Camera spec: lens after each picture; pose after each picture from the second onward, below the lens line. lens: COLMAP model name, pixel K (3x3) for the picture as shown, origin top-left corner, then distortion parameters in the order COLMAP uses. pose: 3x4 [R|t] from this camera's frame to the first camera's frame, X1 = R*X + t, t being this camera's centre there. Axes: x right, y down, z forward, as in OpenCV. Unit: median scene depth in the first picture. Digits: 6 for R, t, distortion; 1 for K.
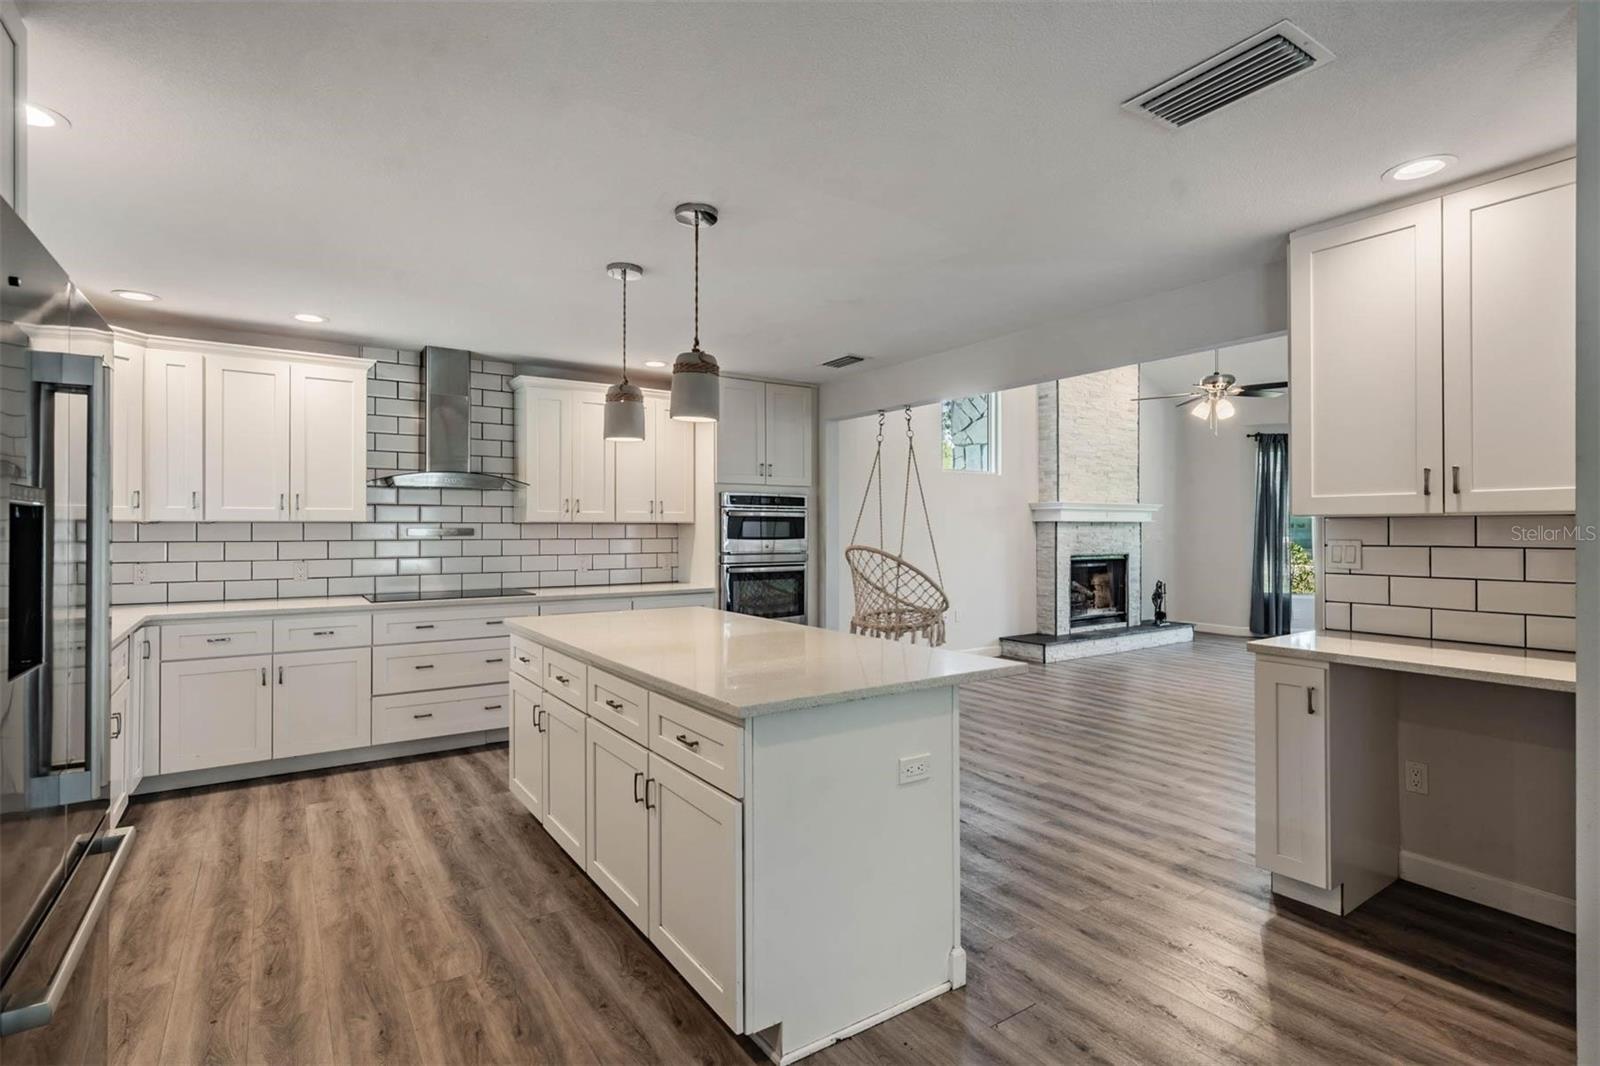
lens RADIAL K [[767.0, 0, 794.6], [0, 767.0, 527.8], [0, 0, 1]] dist [-0.000345, 0.000018]
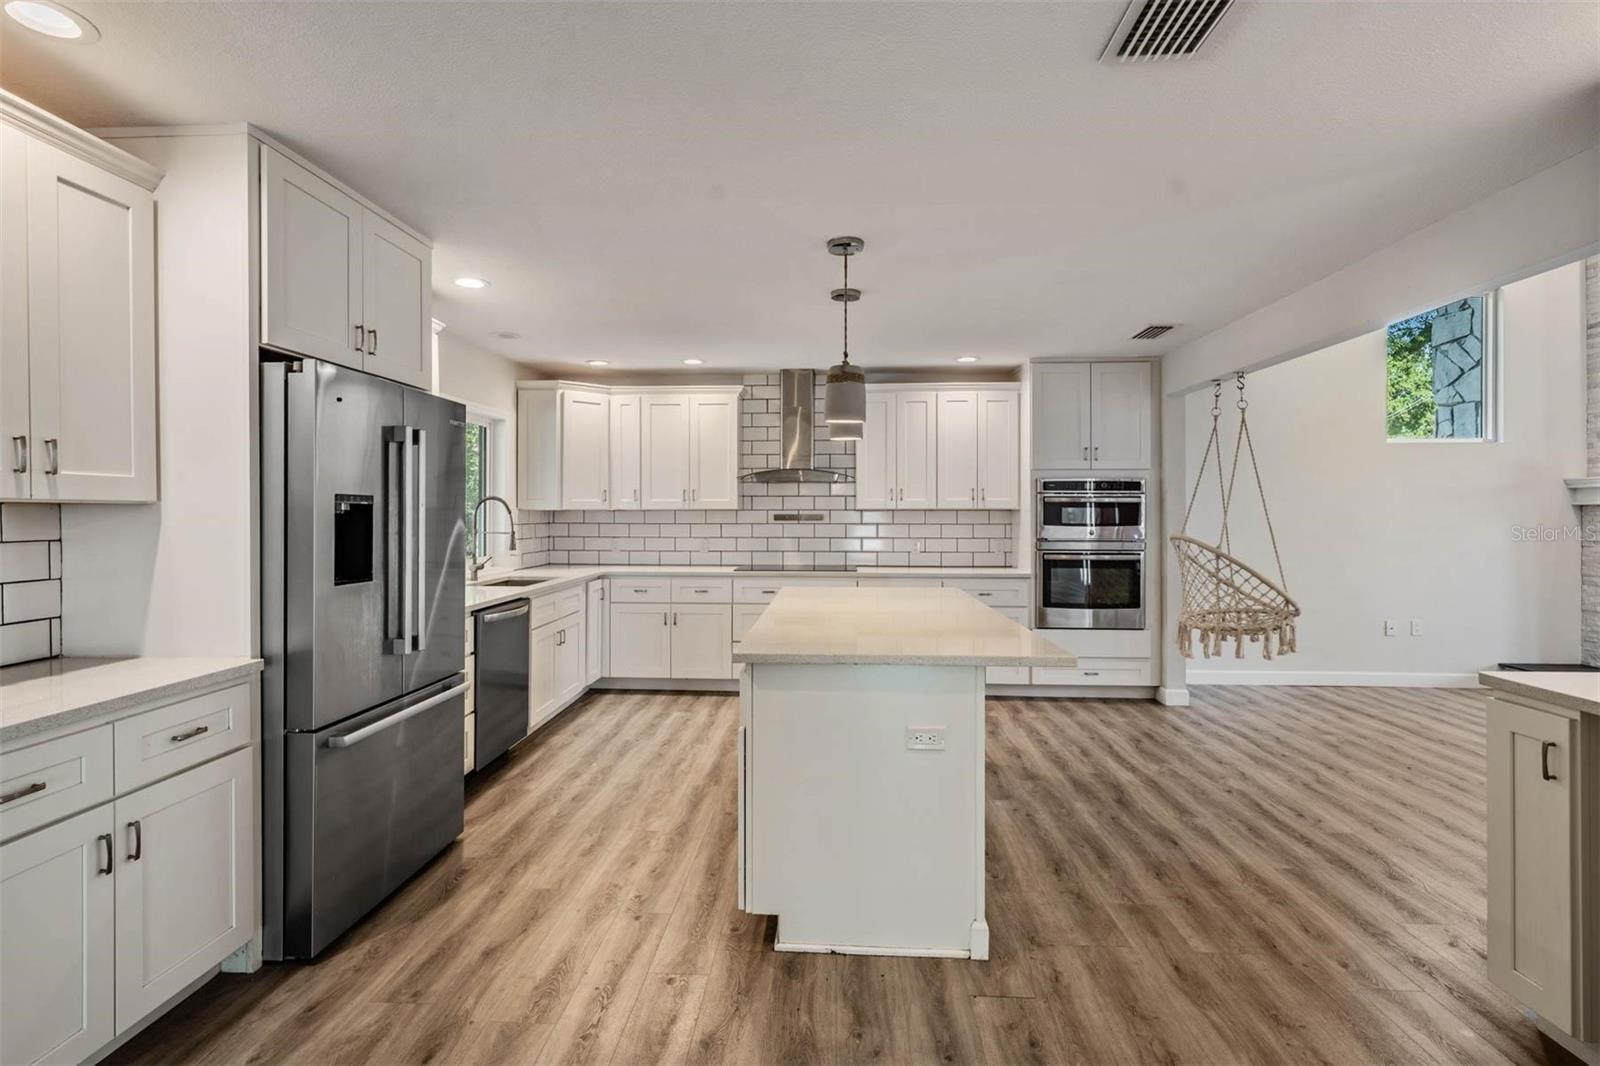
lens RADIAL K [[764.4, 0, 790.9], [0, 764.4, 513.3], [0, 0, 1]] dist [-0.000307, -0.000283]
pose [[0.795291, -0.000417, -0.606227, 0.265735], [0.000274, 1.000000, -0.000328, -0.000768], [0.606227, 0.000095, 0.795291, 0.011468]]
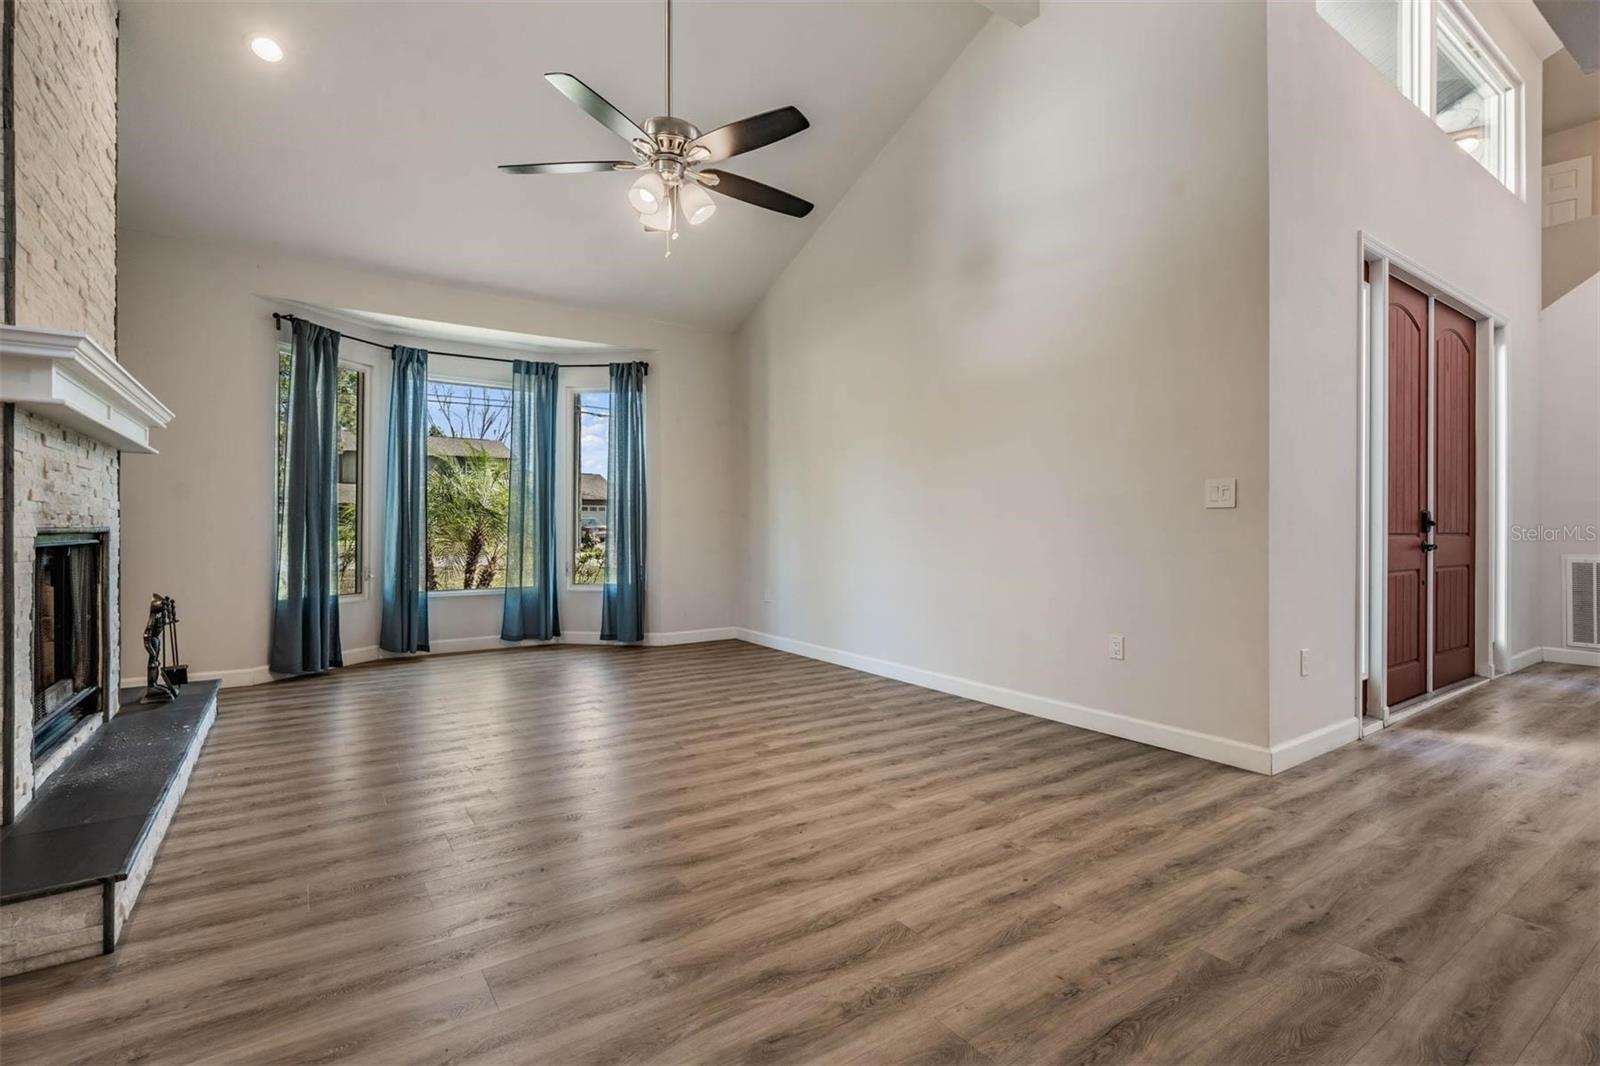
lens RADIAL K [[720.1, 0, 800.0], [0, 720.1, 533.0], [0, 0, 1]] dist [-0.000583, -0.000015]
pose [[-0.008212, -0.007641, 0.999937, 0.131672], [0.001284, 0.999970, 0.007652, 0.057111], [-0.999965, 0.001347, -0.008202, 1.138959]]
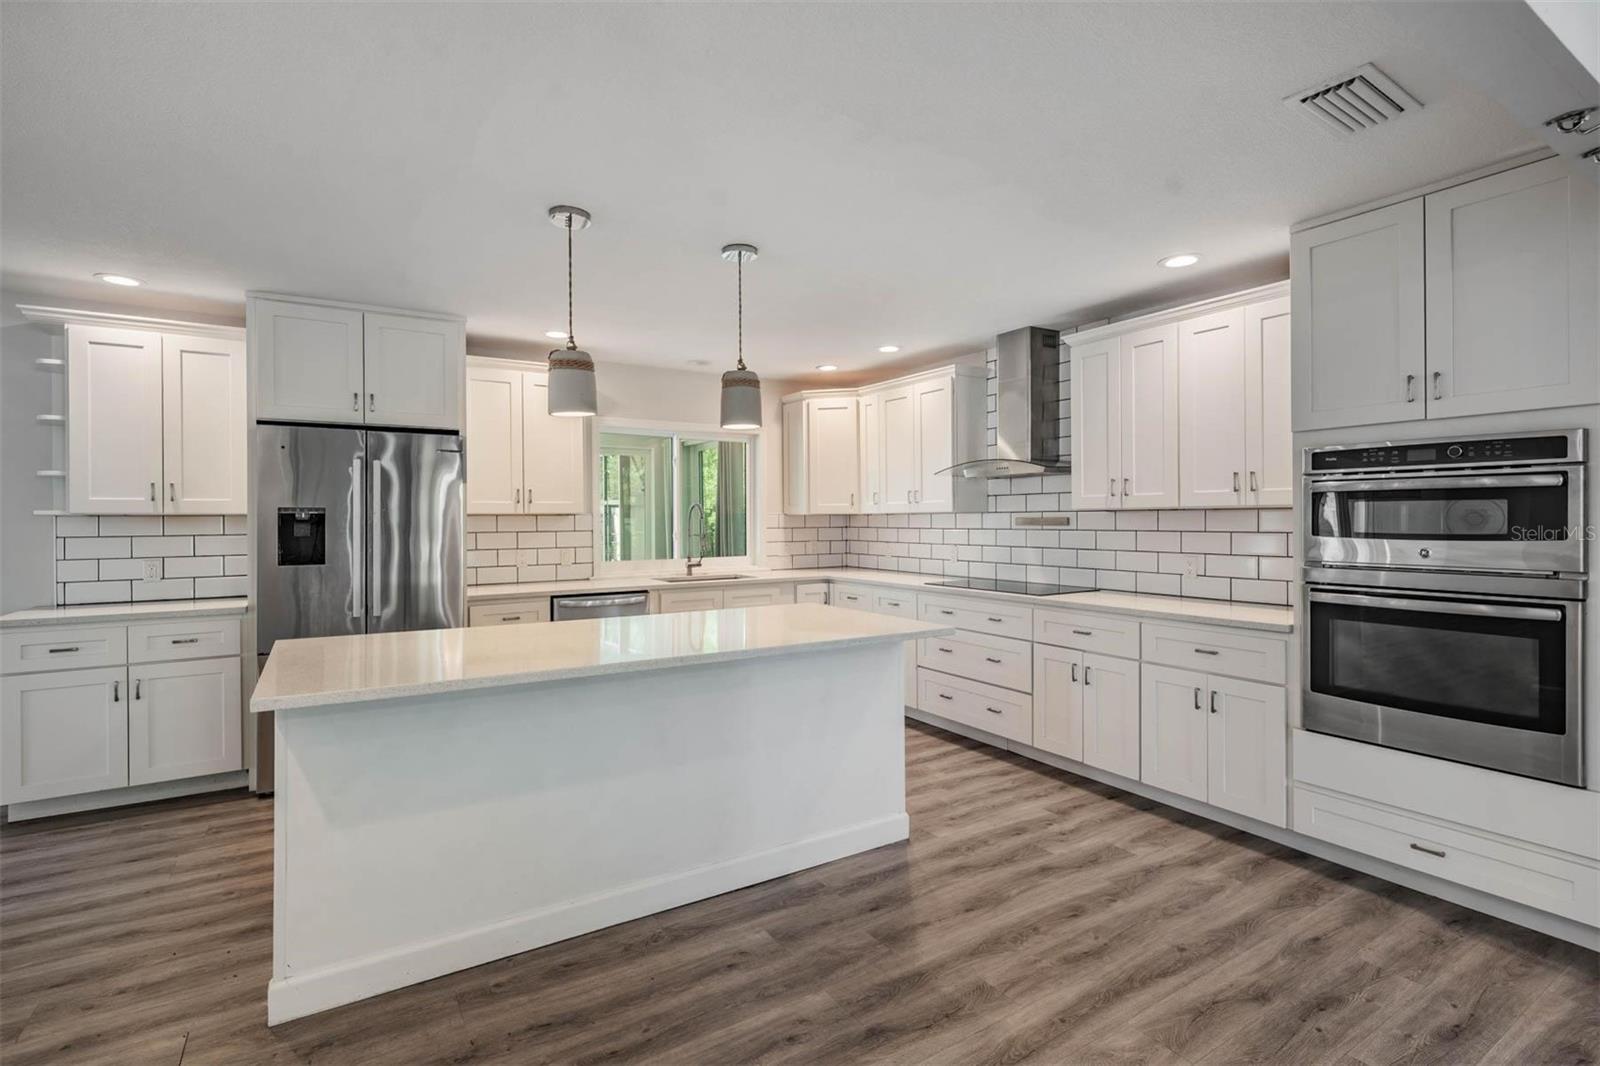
lens RADIAL K [[746.4, 0, 803.5], [0, 746.4, 519.8], [0, 0, 1]] dist [-0.001149, -0.000344]
pose [[-0.027298, 0.000928, -0.999627, 0.455305], [0.005619, 0.999984, 0.000774, 0.001115], [0.999612, -0.005596, -0.027303, 0.701874]]
